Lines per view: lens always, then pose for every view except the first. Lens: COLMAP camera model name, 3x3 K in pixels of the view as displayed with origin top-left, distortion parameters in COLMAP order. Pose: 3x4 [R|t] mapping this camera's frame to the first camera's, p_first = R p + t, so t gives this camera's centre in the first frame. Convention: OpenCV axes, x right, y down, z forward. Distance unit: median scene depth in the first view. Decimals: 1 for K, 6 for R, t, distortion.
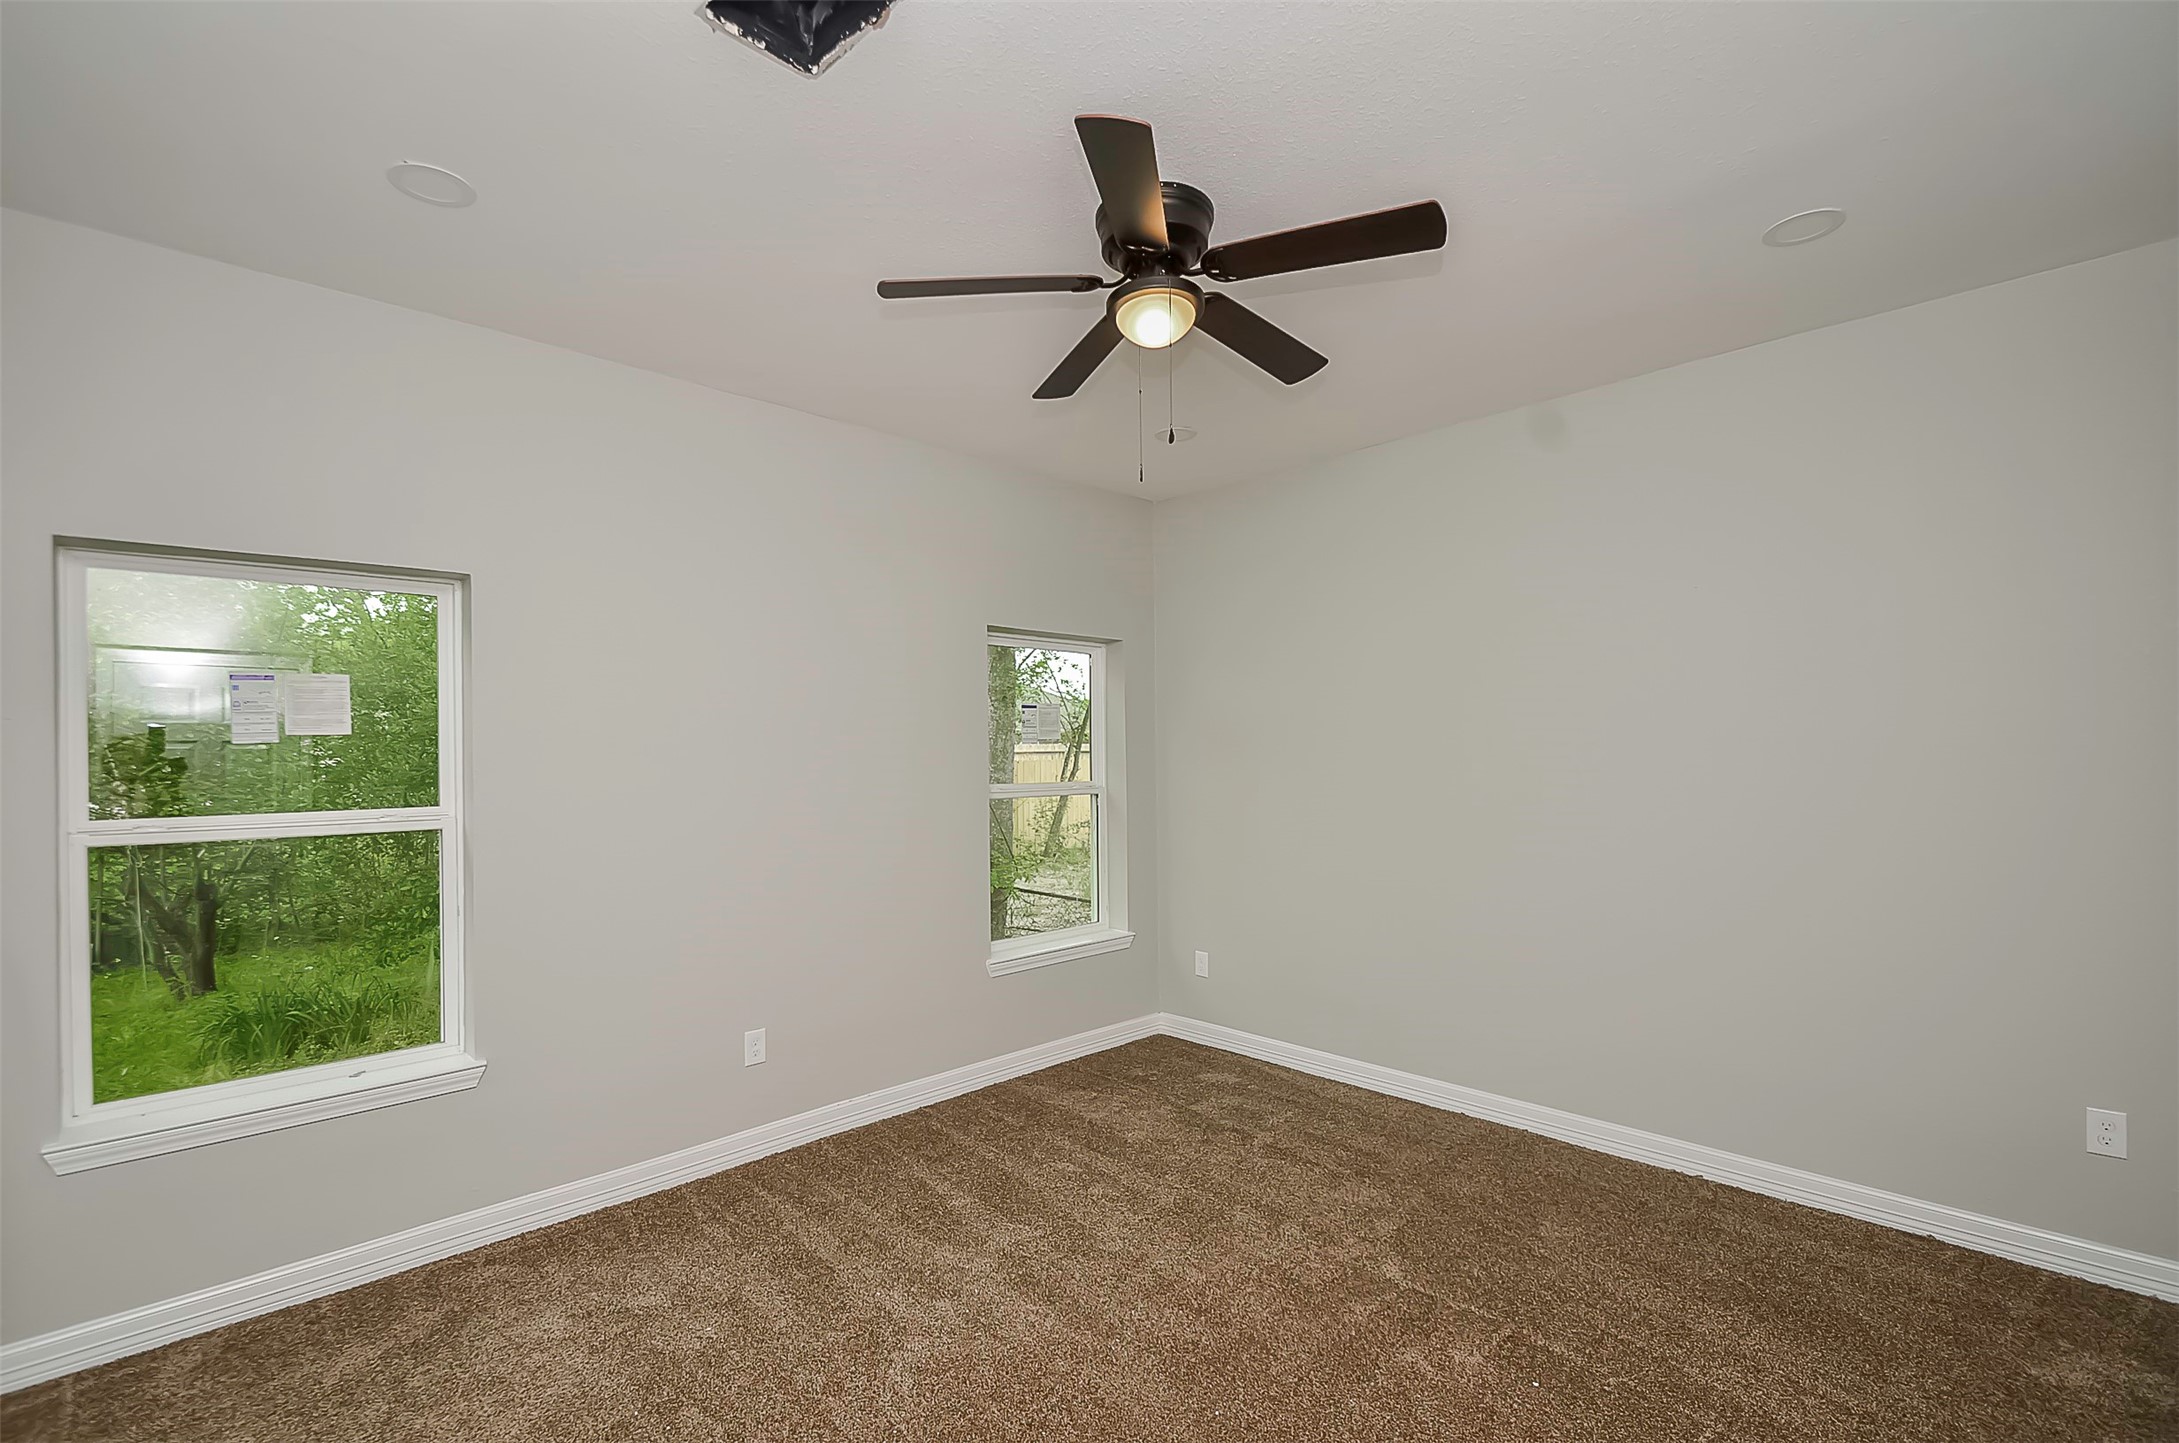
lens RADIAL K [[948.0, 0, 1072.0], [0, 948.0, 750.8], [0, 0, 1]] dist [0.016324, -0.017420]
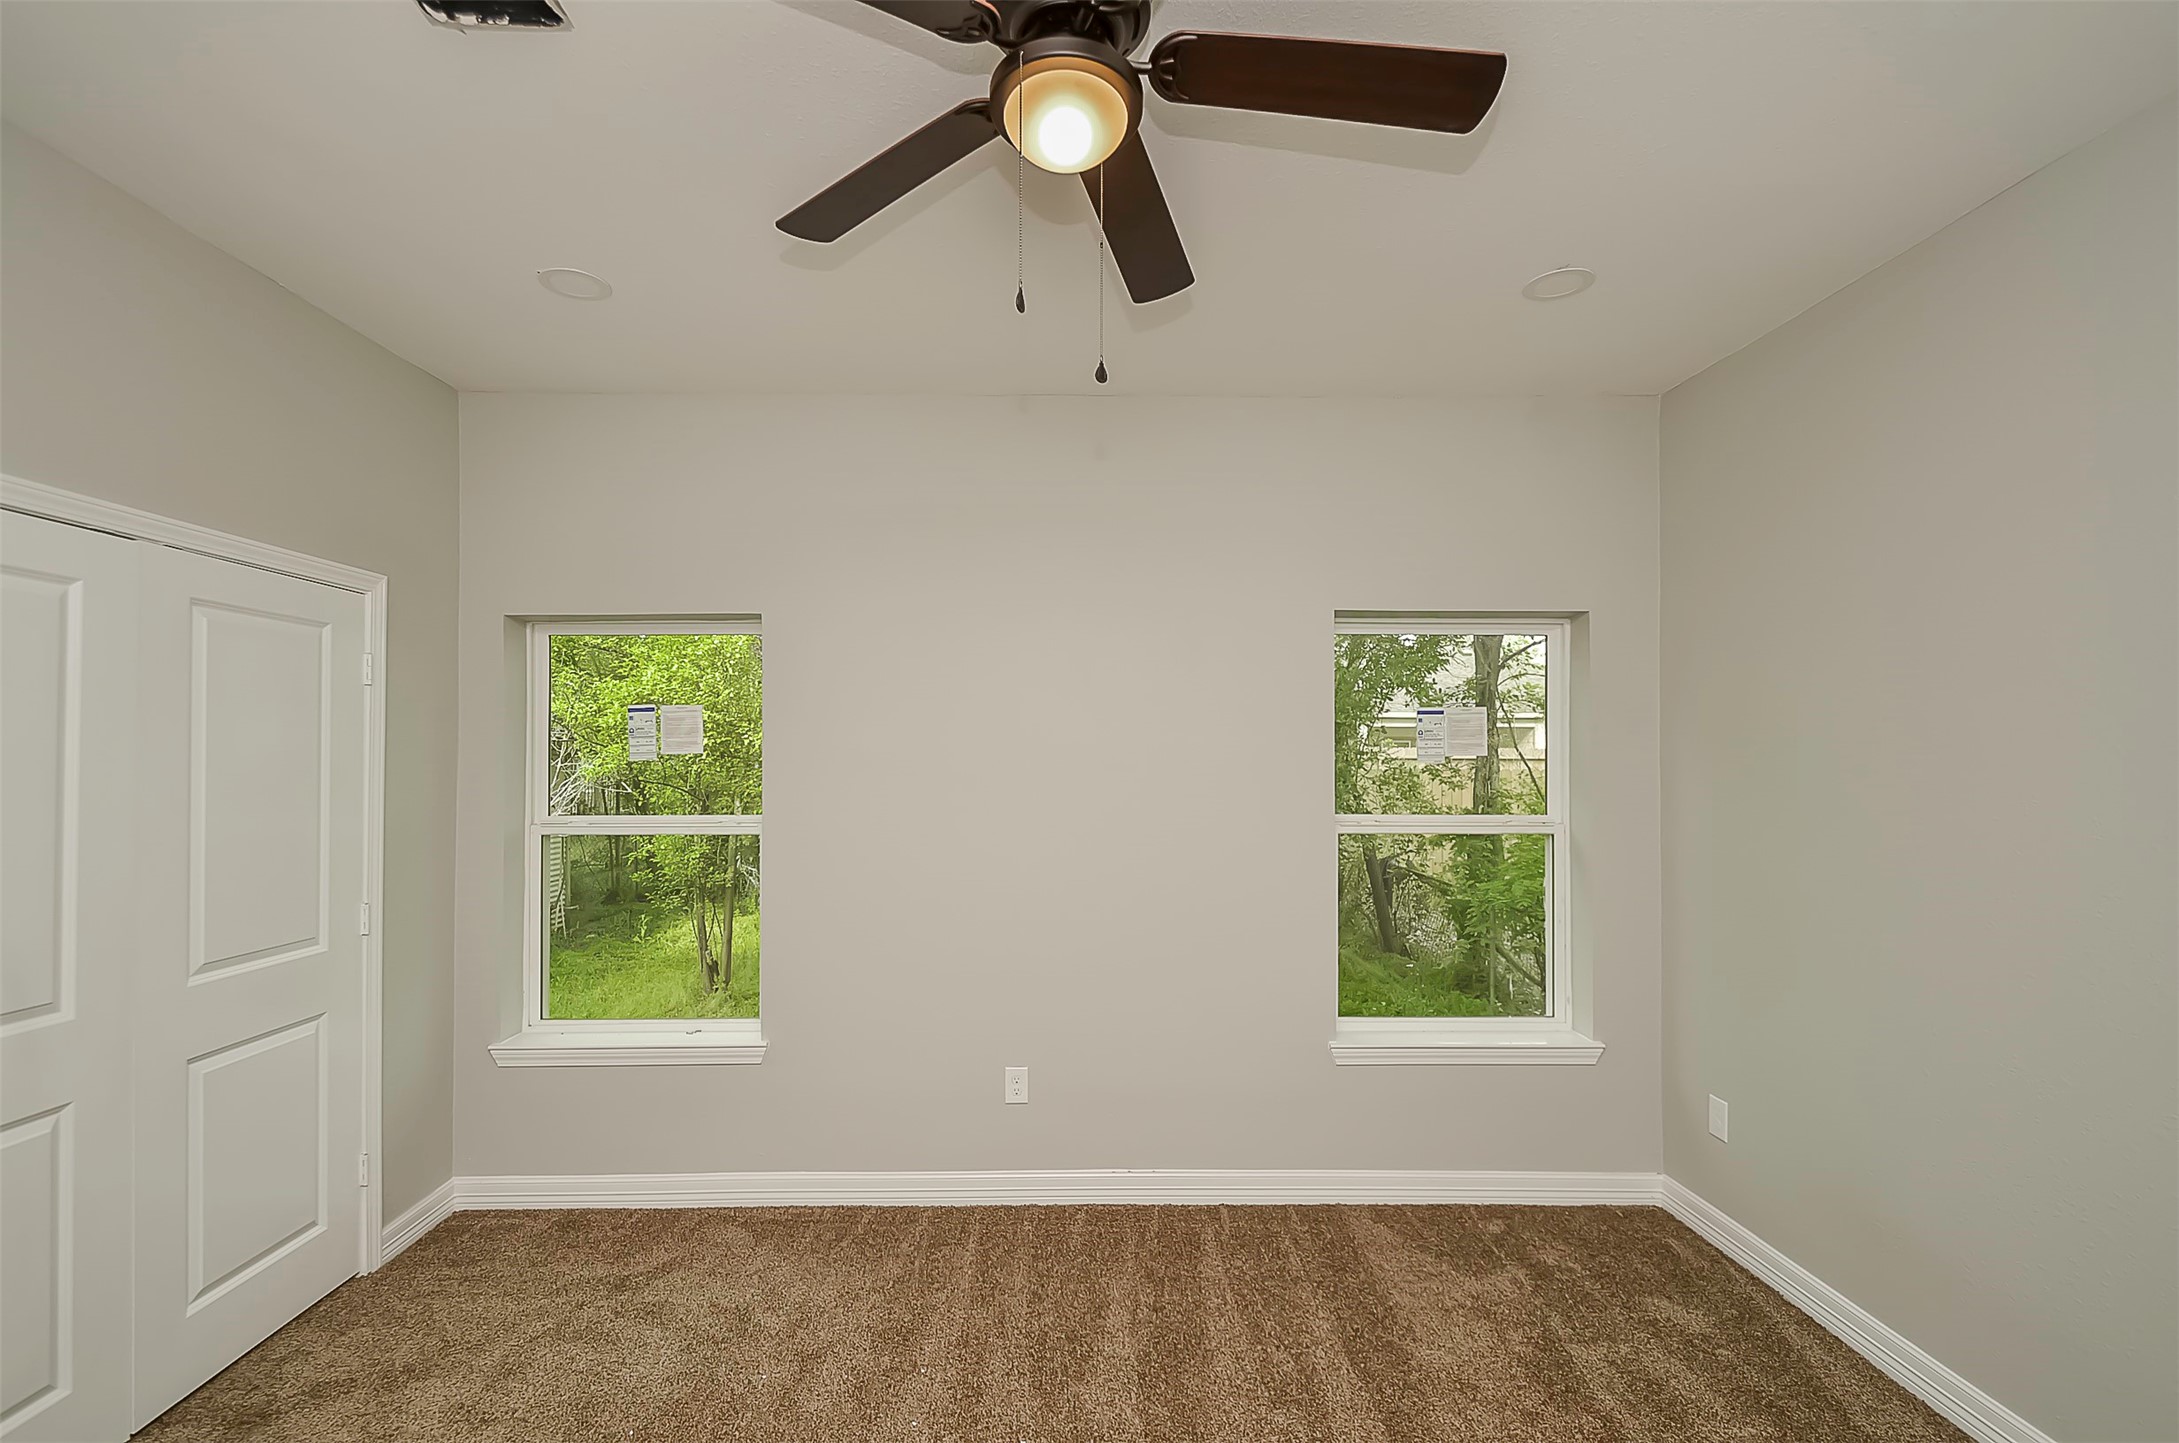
lens RADIAL K [[948.0, 0, 1072.0], [0, 948.0, 750.8], [0, 0, 1]] dist [0.016324, -0.017420]
pose [[0.732910, 0.006235, -0.680297, 0.324421], [-0.006987, 0.999974, 0.001638, -0.019980], [0.680290, 0.003552, 0.732934, 0.326035]]
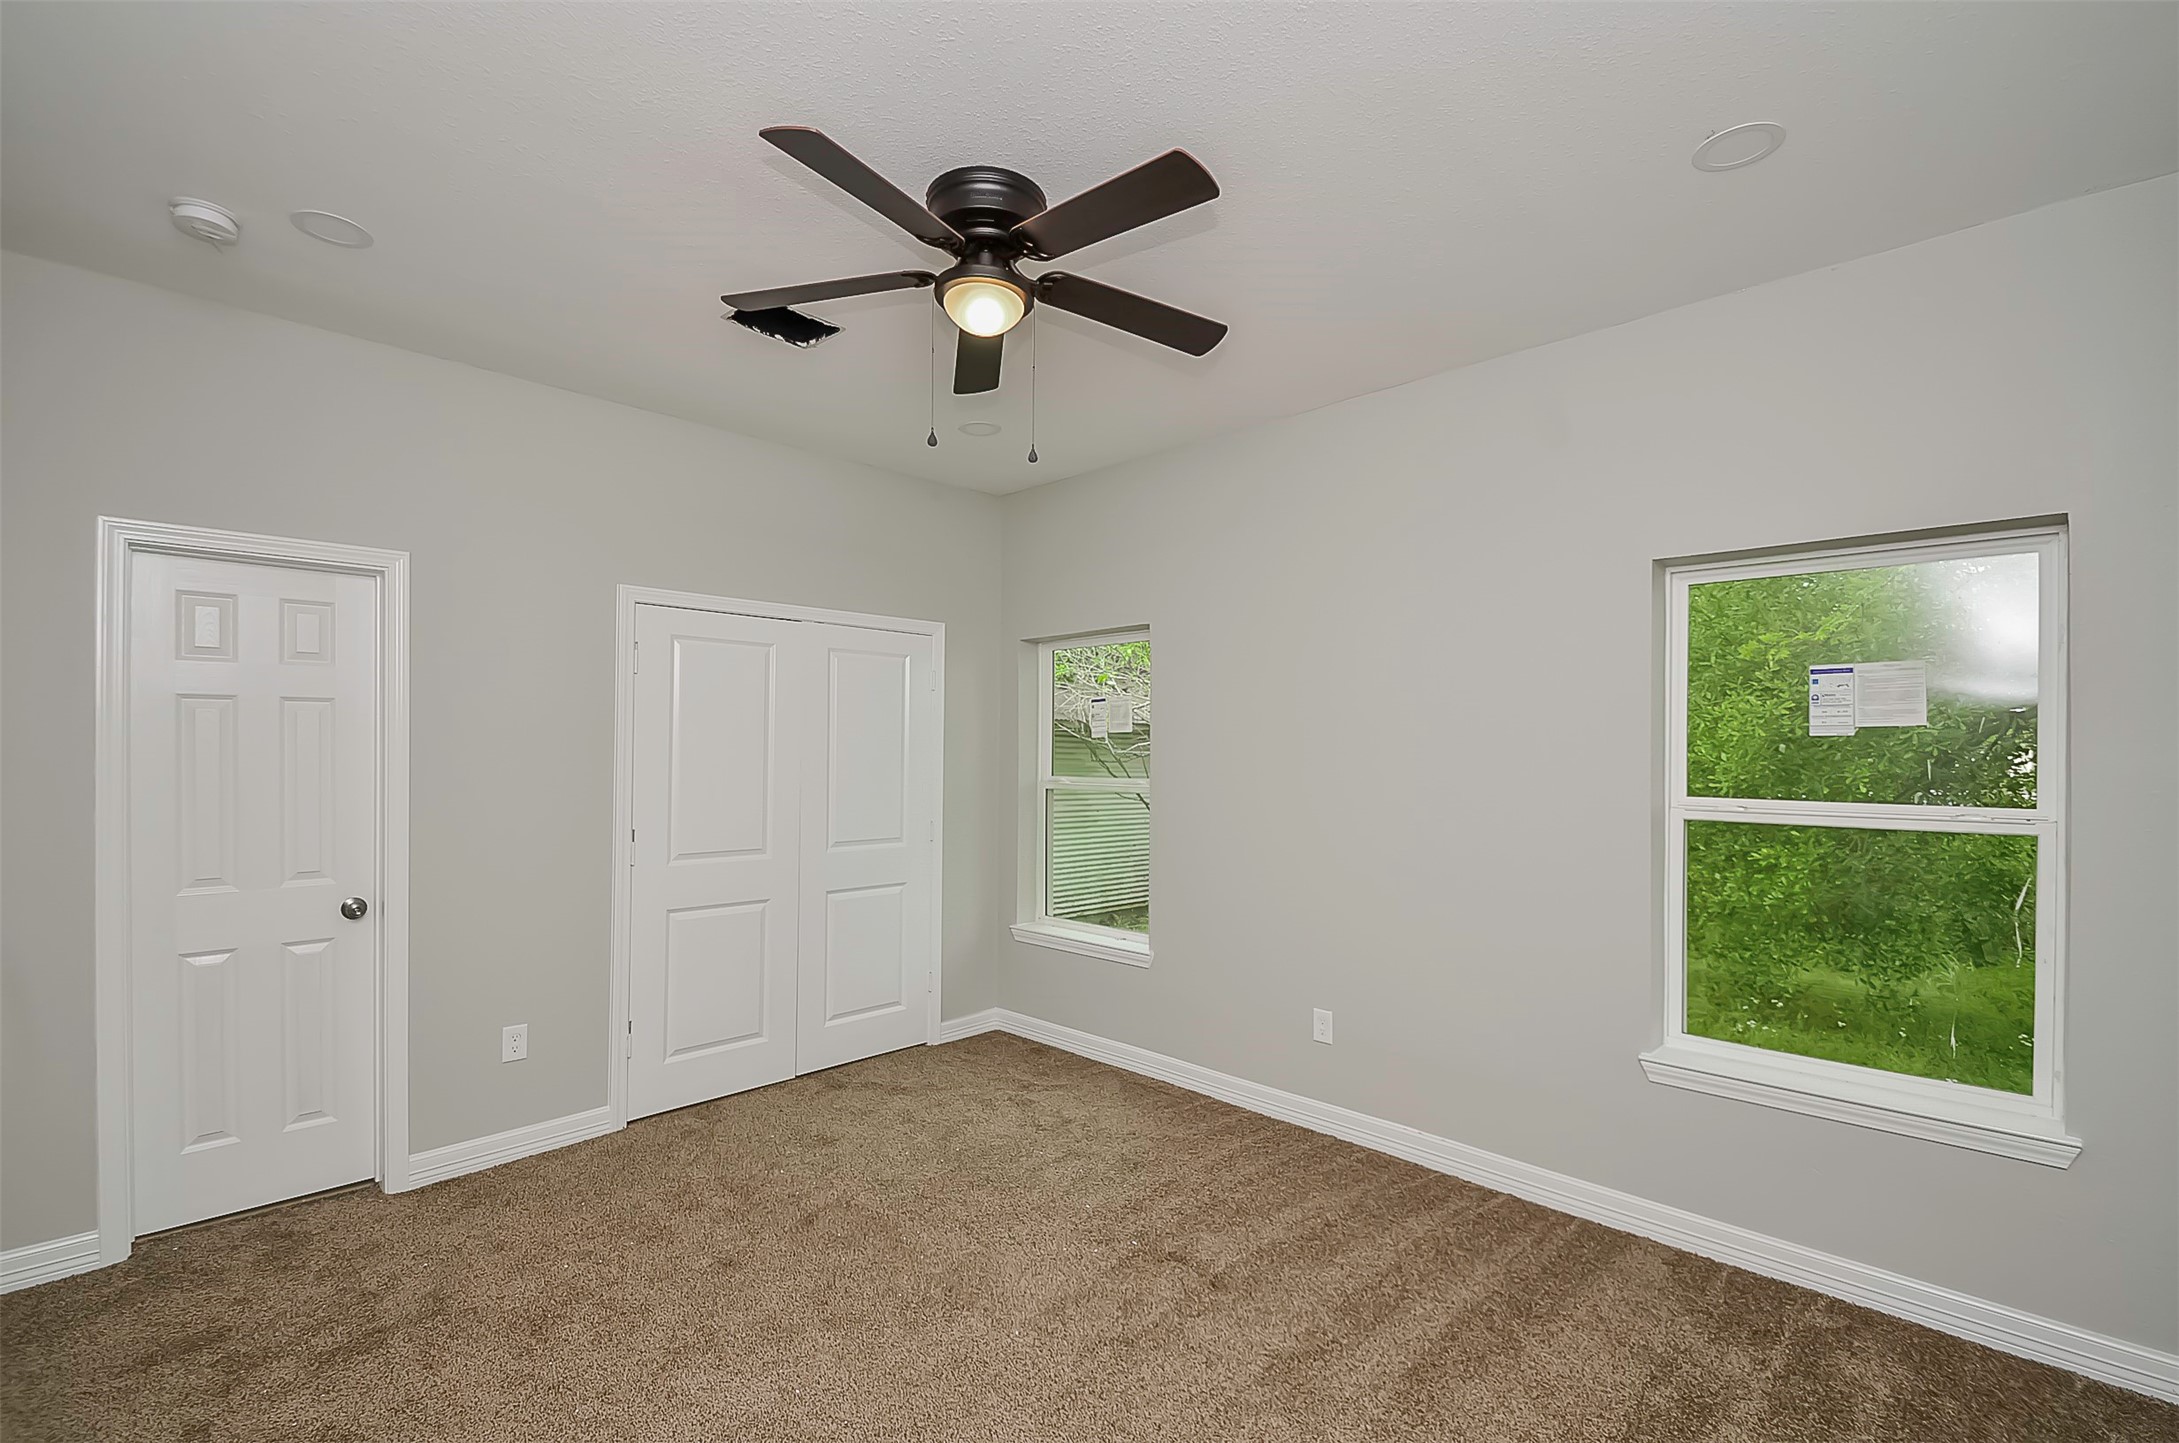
lens RADIAL K [[948.0, 0, 1072.0], [0, 948.0, 750.8], [0, 0, 1]] dist [0.016324, -0.017420]
pose [[0.030643, 0.012753, -0.999449, 0.662276], [-0.003692, 0.999913, 0.012646, -0.004227], [0.999524, 0.003303, 0.030687, 0.649230]]
